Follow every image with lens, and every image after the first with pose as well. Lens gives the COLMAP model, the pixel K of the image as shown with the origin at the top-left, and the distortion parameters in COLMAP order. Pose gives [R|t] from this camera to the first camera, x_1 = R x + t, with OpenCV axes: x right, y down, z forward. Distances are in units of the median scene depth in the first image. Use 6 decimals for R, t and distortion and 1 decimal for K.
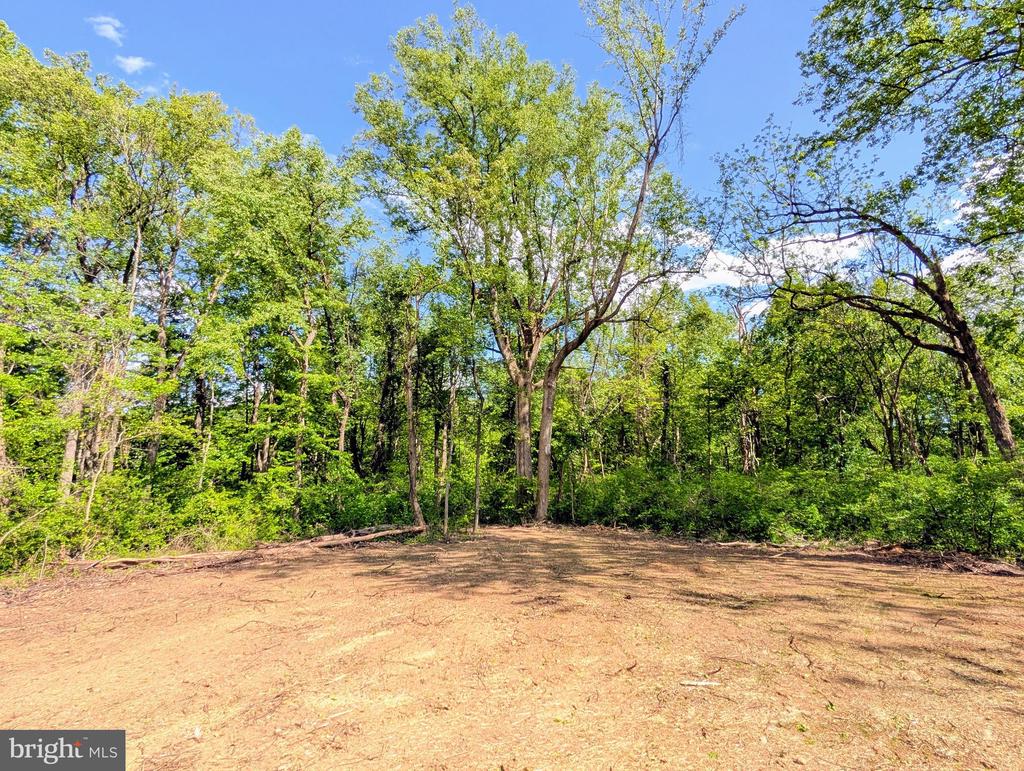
lens RADIAL K [[458.0, 0, 508.3], [0, 458.0, 386.6], [0, 0, 1]] dist [0.004275, -0.001602]
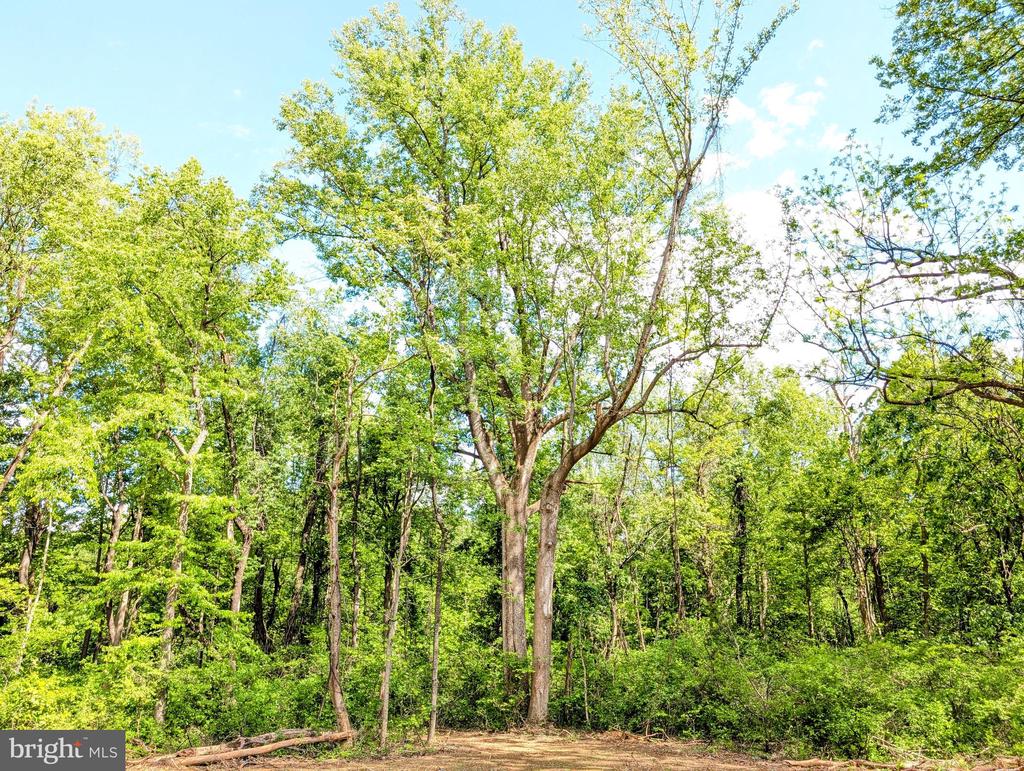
lens RADIAL K [[733.9, 0, 516.9], [0, 733.9, 386.7], [0, 0, 1]] dist [0.025594, -0.020274]
pose [[0.999848, -0.003801, -0.017003, 0.063079], [0.001357, 0.989935, -0.141515, -0.029913], [0.017369, 0.141471, 0.989790, -0.095982]]
